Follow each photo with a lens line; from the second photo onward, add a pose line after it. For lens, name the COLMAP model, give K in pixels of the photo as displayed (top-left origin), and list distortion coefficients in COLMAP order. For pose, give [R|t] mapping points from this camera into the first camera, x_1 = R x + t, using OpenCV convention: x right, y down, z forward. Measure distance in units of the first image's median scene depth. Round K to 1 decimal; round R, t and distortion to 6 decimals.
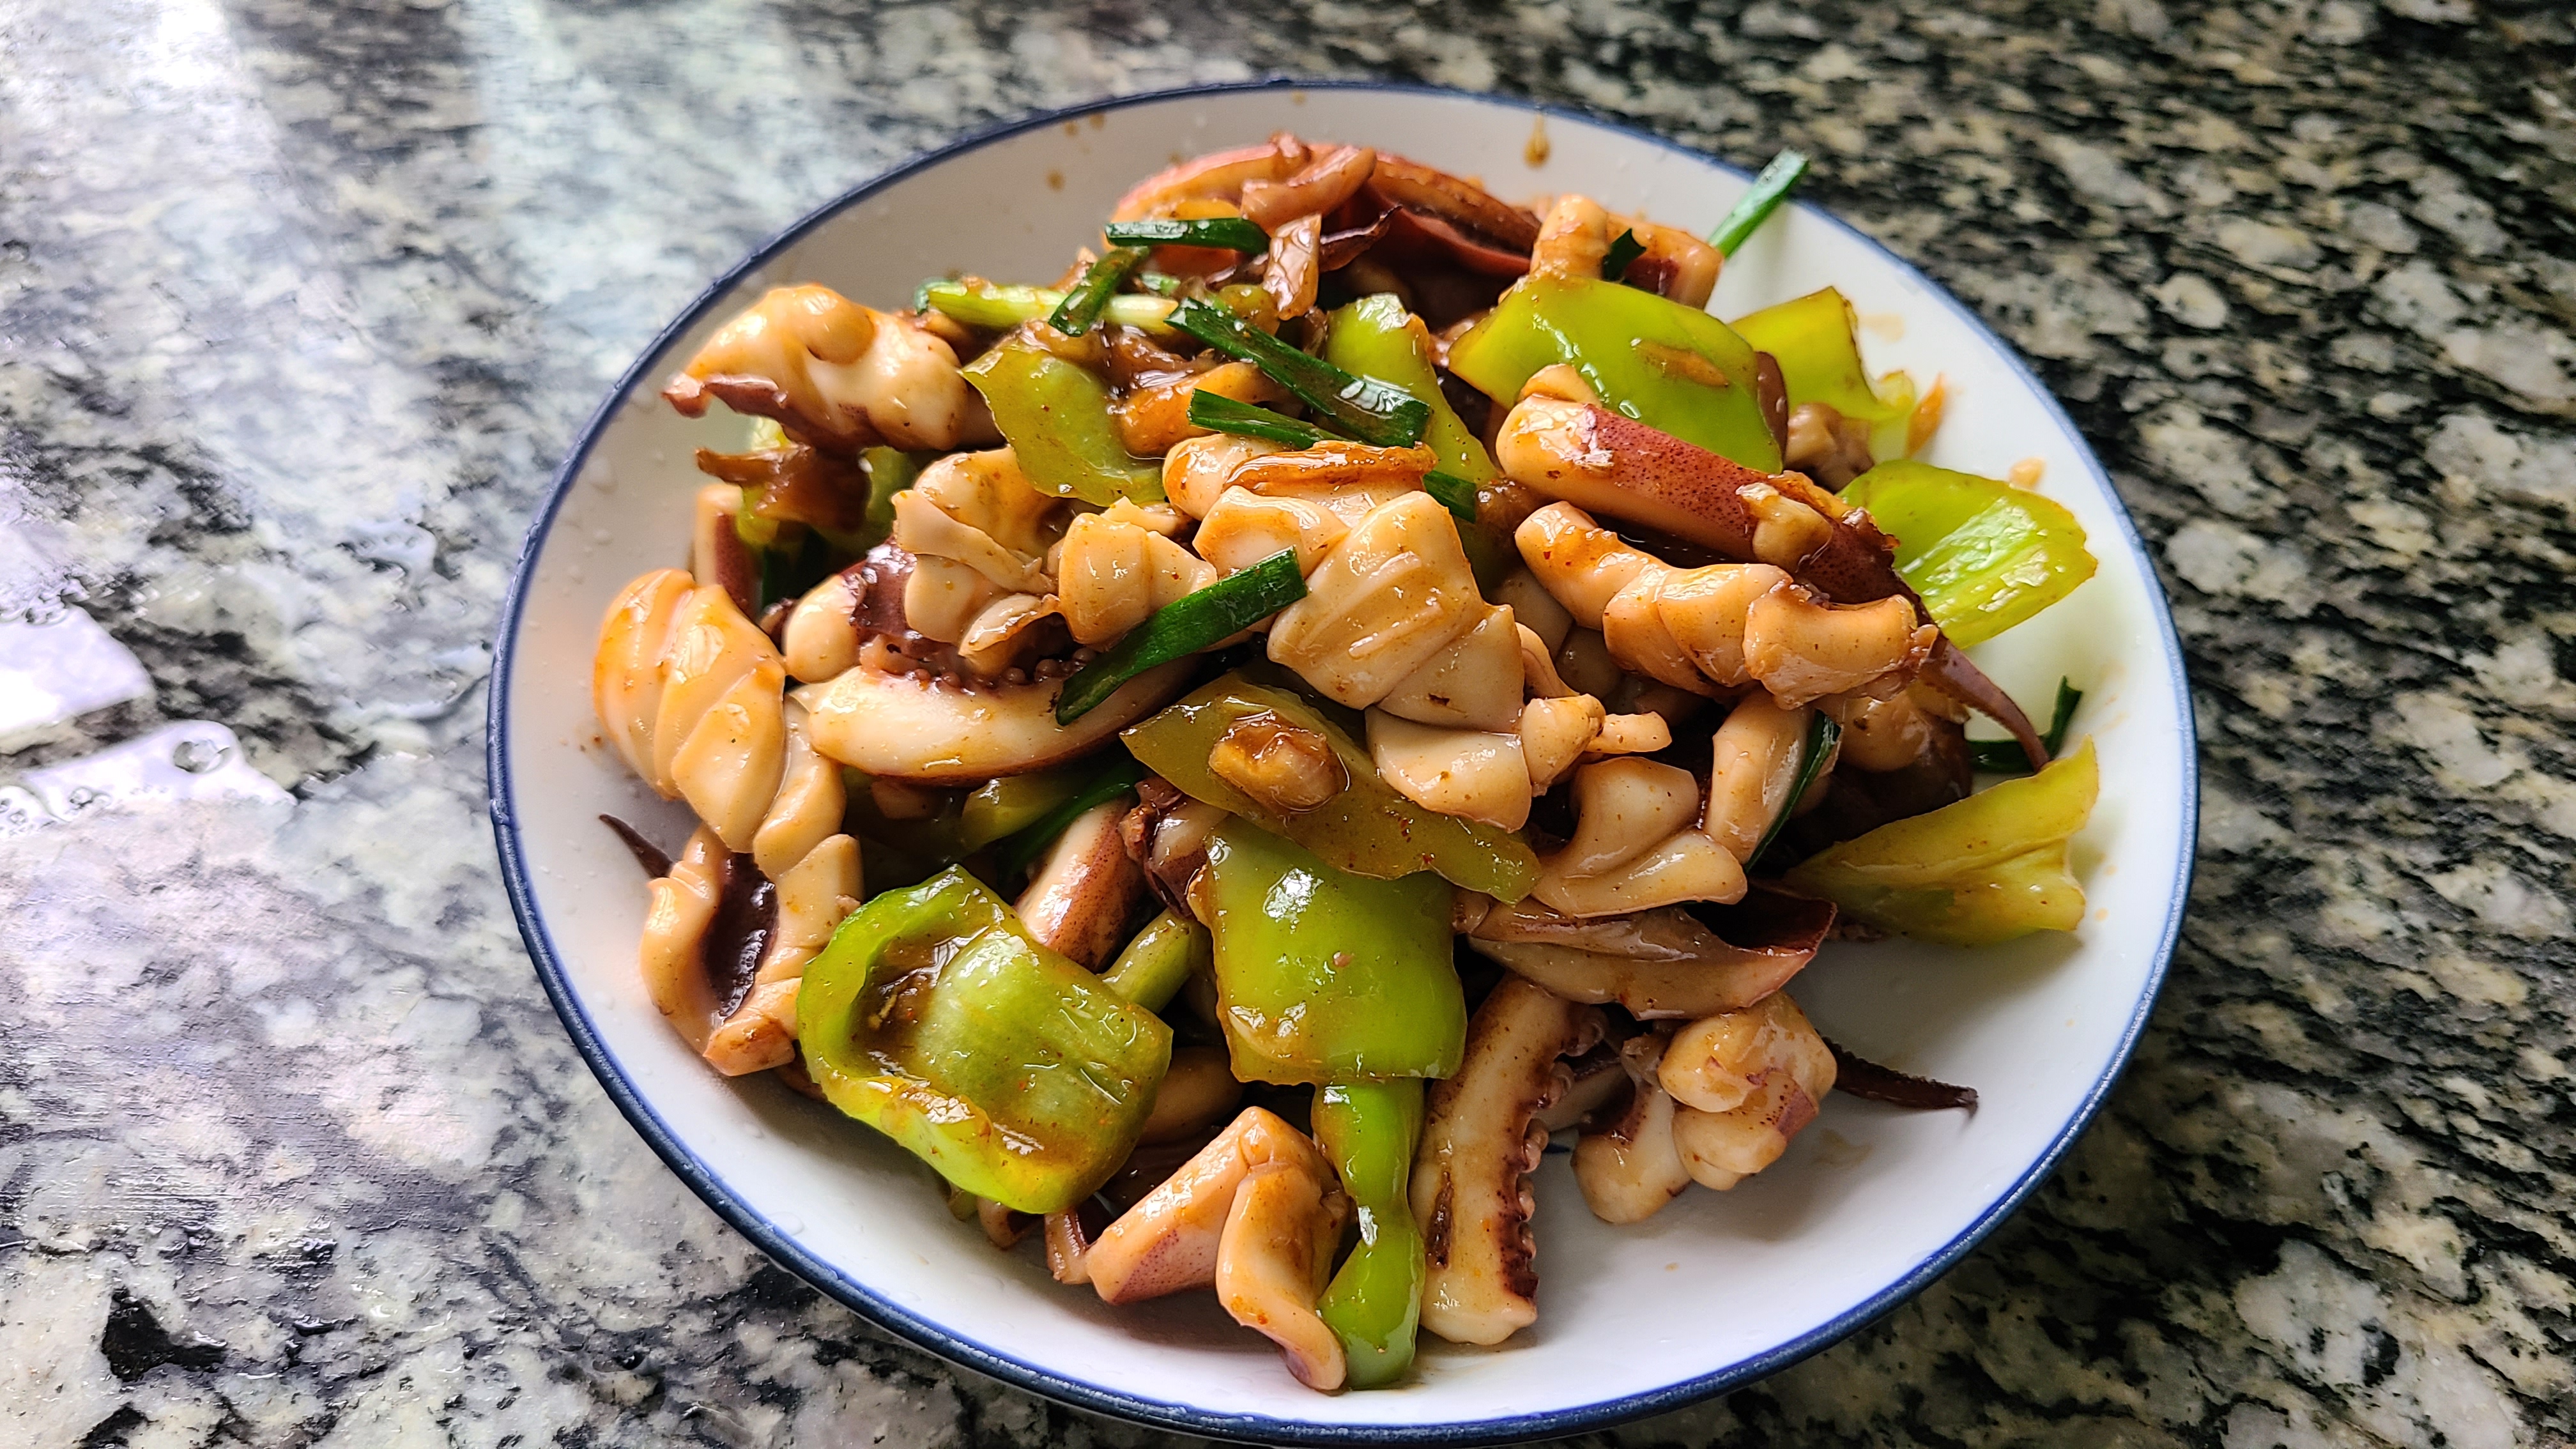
lens RADIAL K [[2144.1, 0, 1282.5], [0, 2144.1, 508.7], [0, 0, 1]] dist [0.016805, -0.044019]
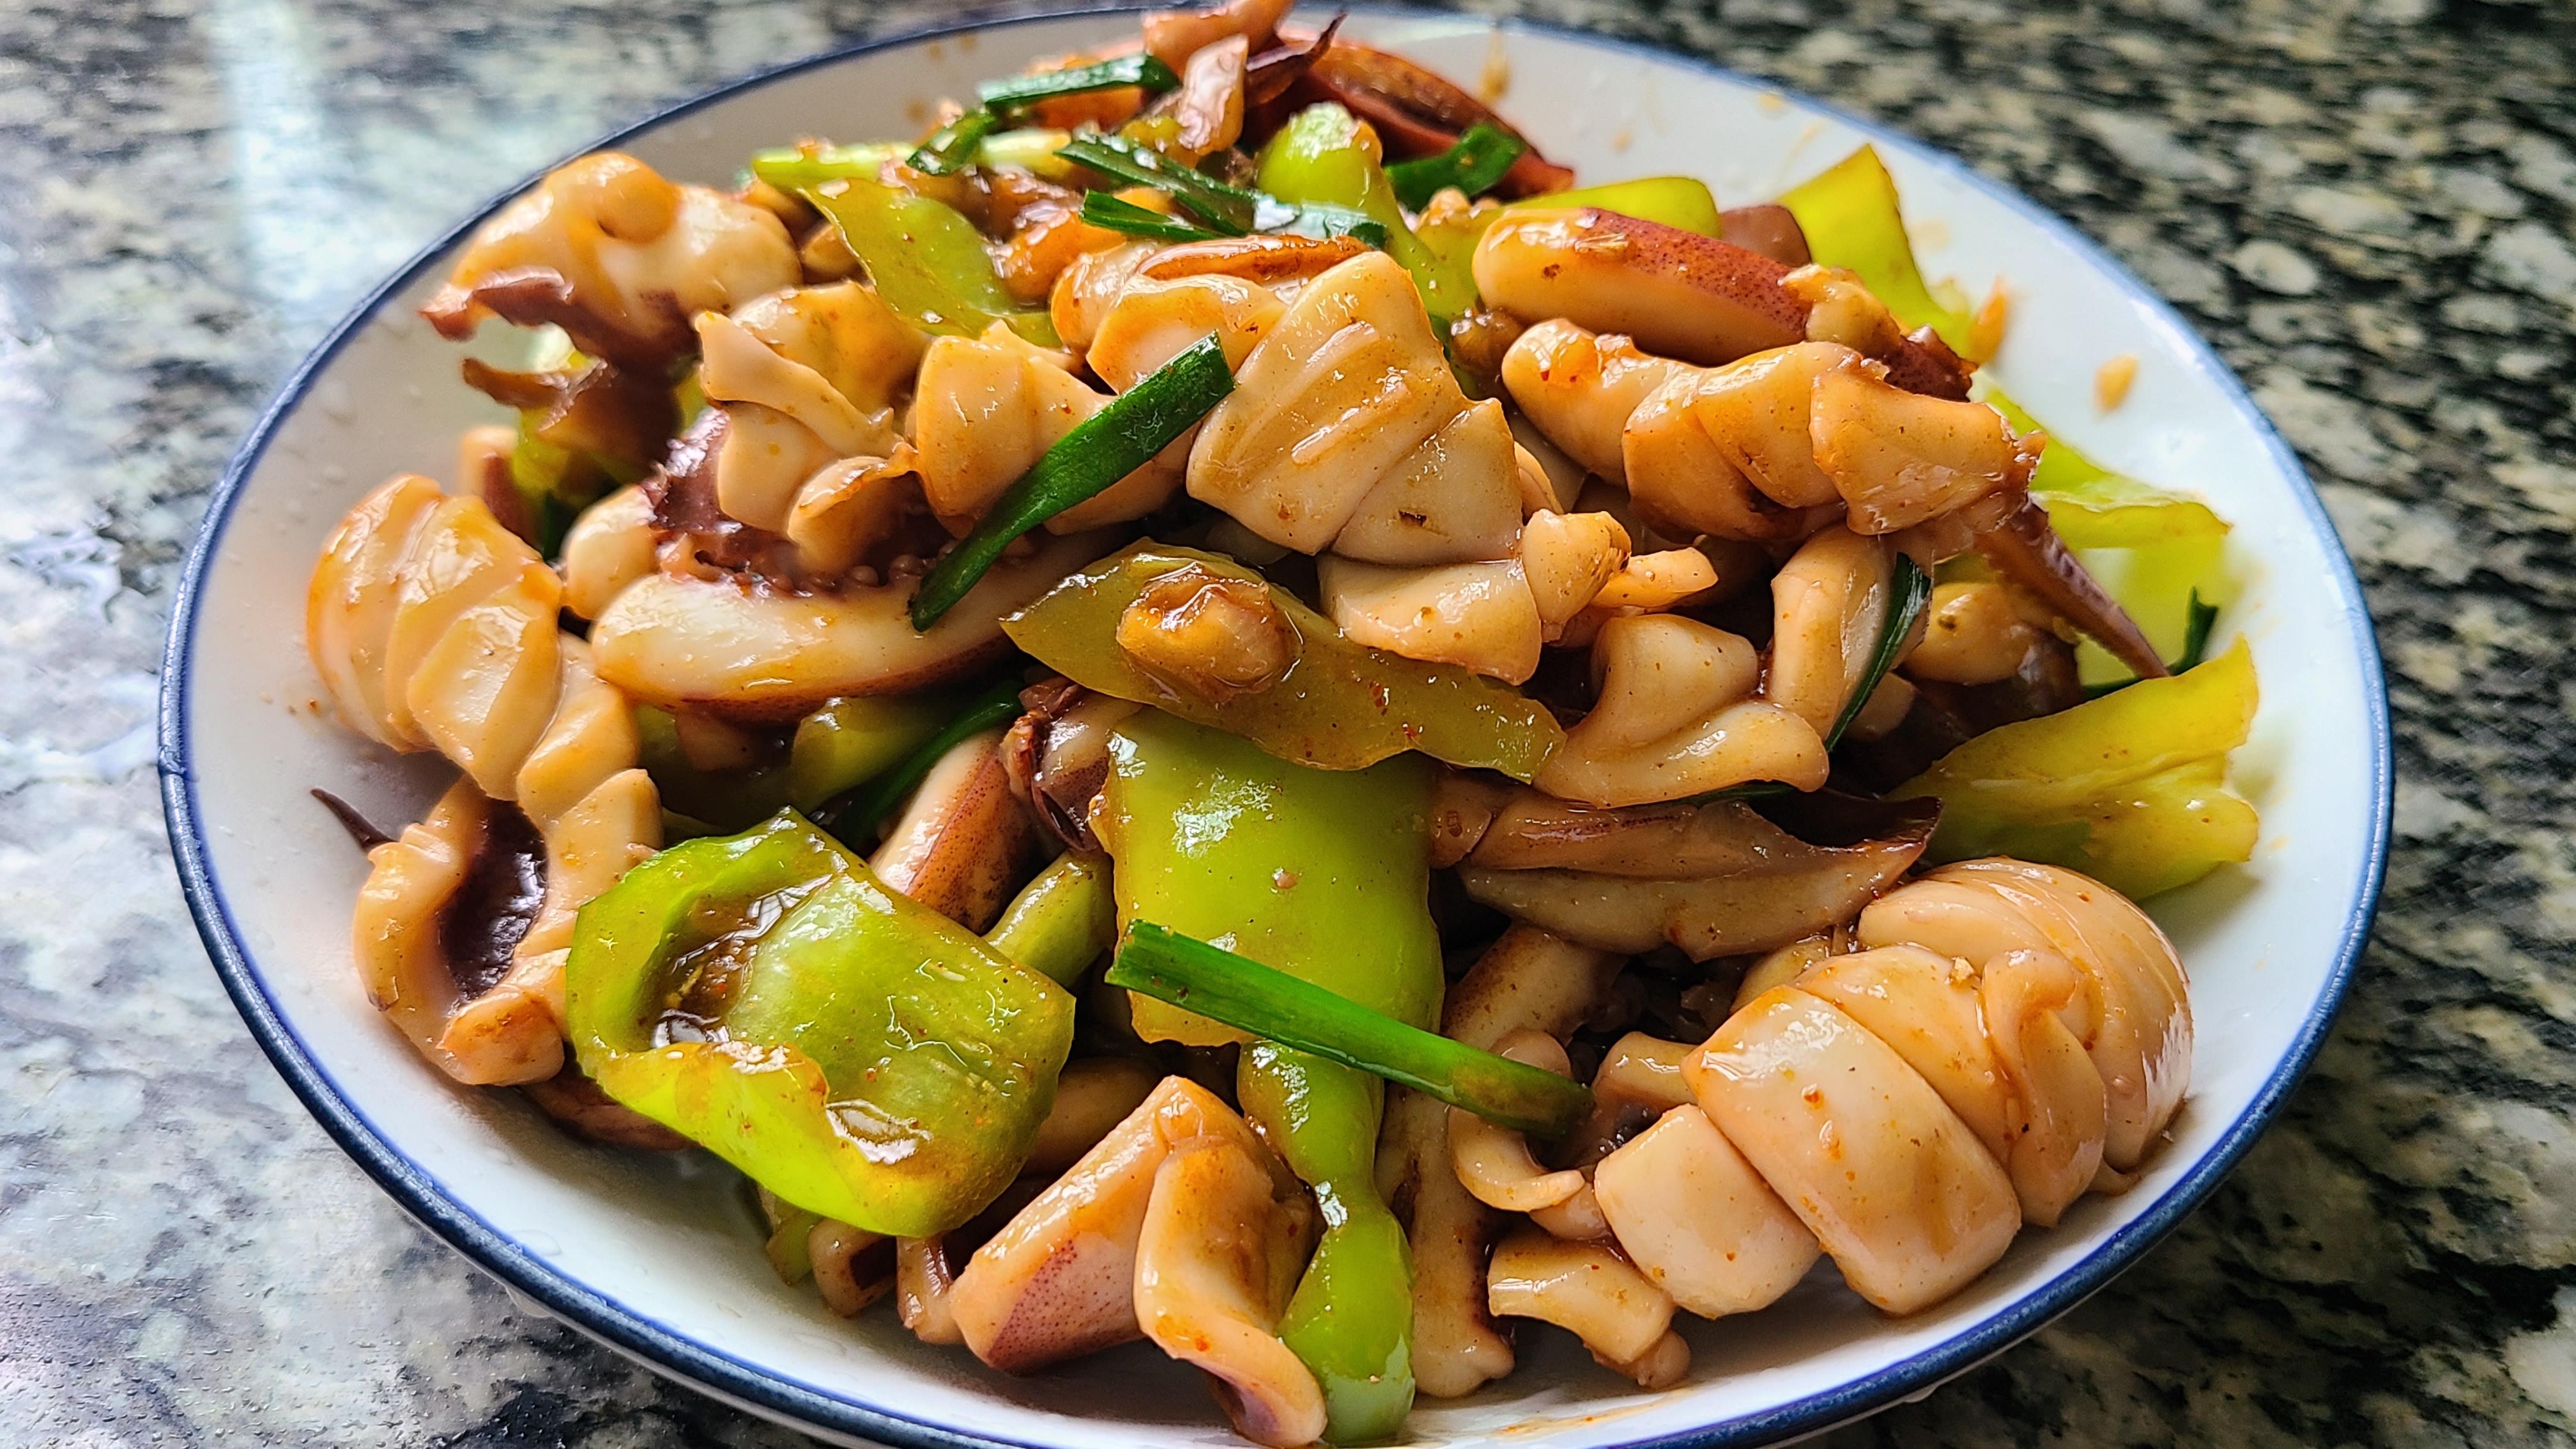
lens RADIAL K [[2418.9, 0, 1295.6], [0, 2418.9, 475.7], [0, 0, 1]] dist [0.002531, -0.022125]
pose [[0.998711, -0.029240, 0.041487, -0.004258], [0.036076, 0.983906, -0.175007, 0.194652], [-0.035702, 0.176278, 0.983693, 0.131017]]
